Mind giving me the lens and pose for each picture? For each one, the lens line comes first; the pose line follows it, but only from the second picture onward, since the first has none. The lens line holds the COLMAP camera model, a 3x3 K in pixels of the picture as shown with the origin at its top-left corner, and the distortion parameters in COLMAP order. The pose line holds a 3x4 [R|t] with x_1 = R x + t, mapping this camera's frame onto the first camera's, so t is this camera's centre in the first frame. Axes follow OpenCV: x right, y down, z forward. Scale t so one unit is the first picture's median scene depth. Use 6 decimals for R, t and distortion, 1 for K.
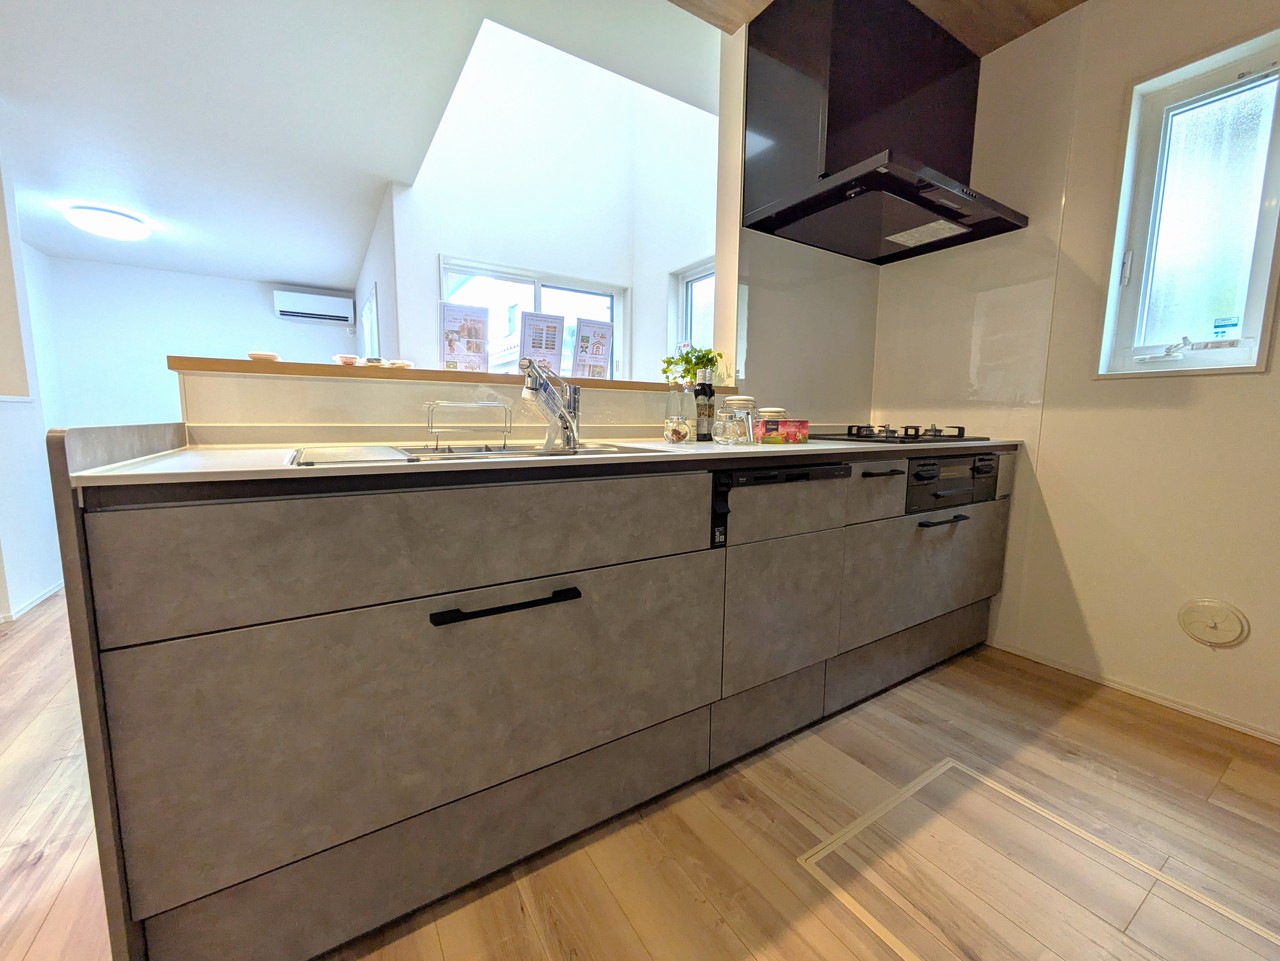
lens RADIAL K [[506.2, 0, 639.2], [0, 506.2, 478.5], [0, 0, 1]] dist [-0.000351, 0.000622]
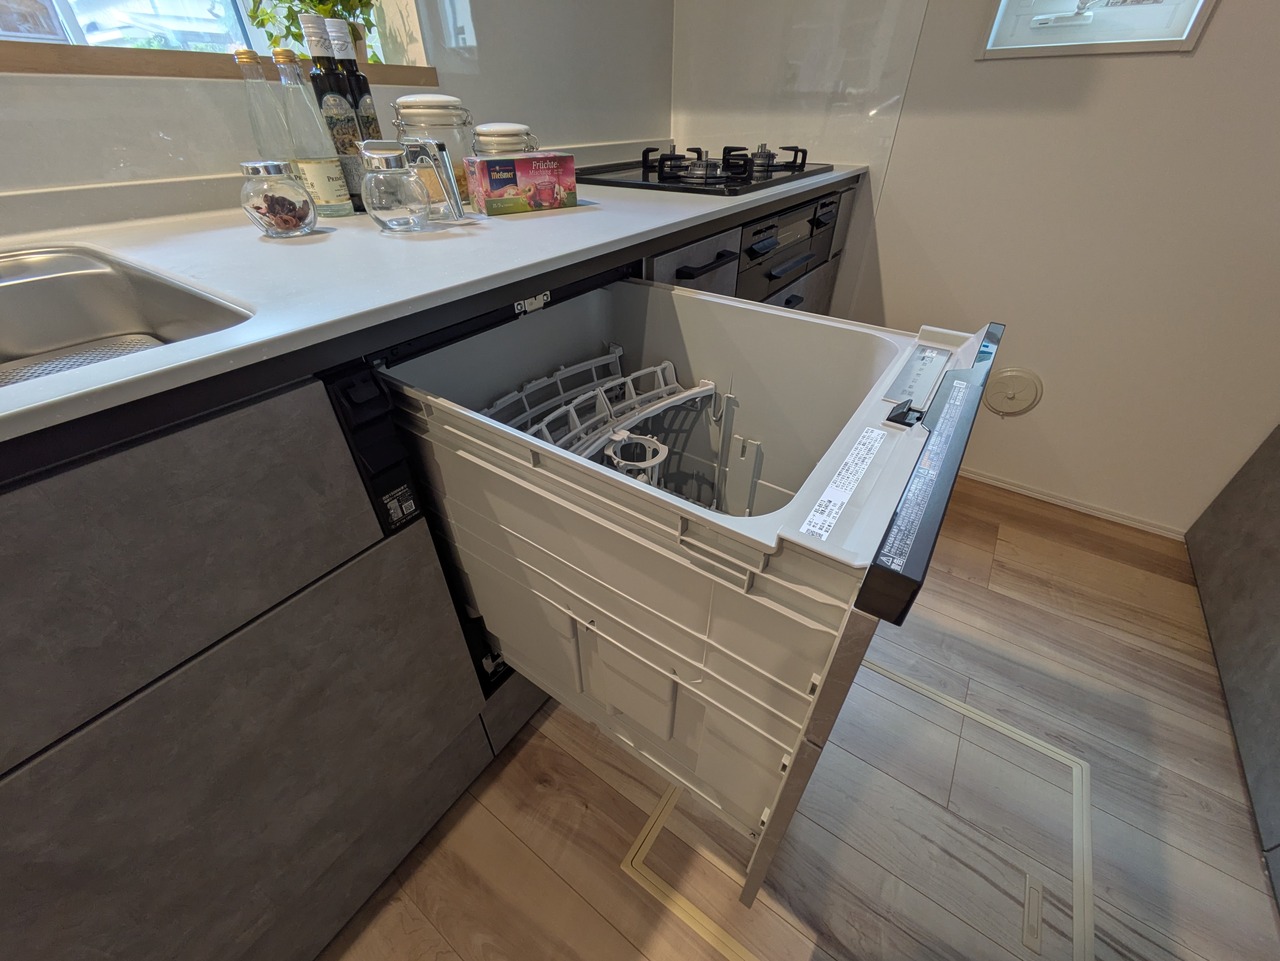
lens RADIAL K [[506.2, 0, 639.3], [0, 506.2, 480.8], [0, 0, 1]] dist [-0.000351, 0.000622]
pose [[0.921718, -0.239024, 0.305455, 0.156181], [0.057633, 0.863201, 0.501560, -0.080852], [-0.383554, -0.444693, 0.809404, 0.404076]]
